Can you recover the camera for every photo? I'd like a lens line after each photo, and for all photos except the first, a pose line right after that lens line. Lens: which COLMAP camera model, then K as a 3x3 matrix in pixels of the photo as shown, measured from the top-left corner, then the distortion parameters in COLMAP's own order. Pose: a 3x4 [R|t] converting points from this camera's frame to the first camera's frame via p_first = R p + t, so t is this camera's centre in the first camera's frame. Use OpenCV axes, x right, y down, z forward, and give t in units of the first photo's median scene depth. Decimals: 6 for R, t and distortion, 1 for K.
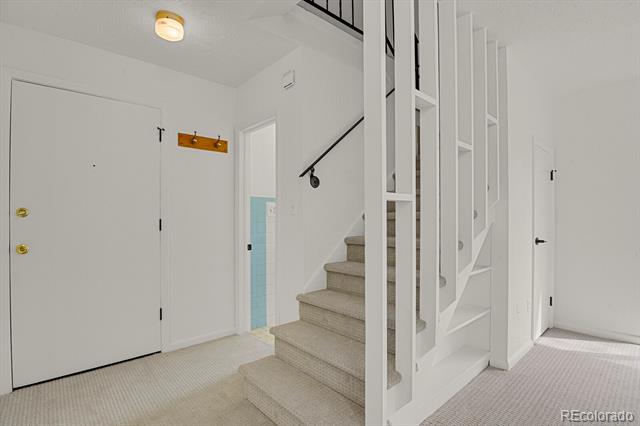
lens RADIAL K [[317.9, 0, 326.0], [0, 317.9, 216.3], [0, 0, 1]] dist [-0.007942, -0.000317]
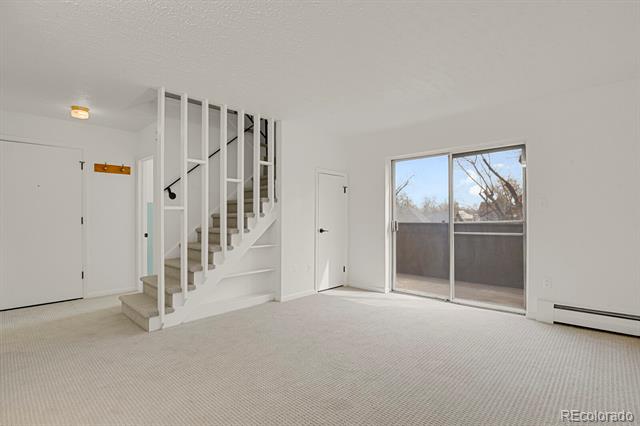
lens RADIAL K [[316.3, 0, 325.9], [0, 316.3, 216.5], [0, 0, 1]] dist [-0.024141, -0.000525]
pose [[0.996078, 0.002717, 0.088441, 0.555756], [-0.003649, 0.999939, 0.010377, -0.014642], [-0.088408, -0.010659, 0.996027, -0.670643]]
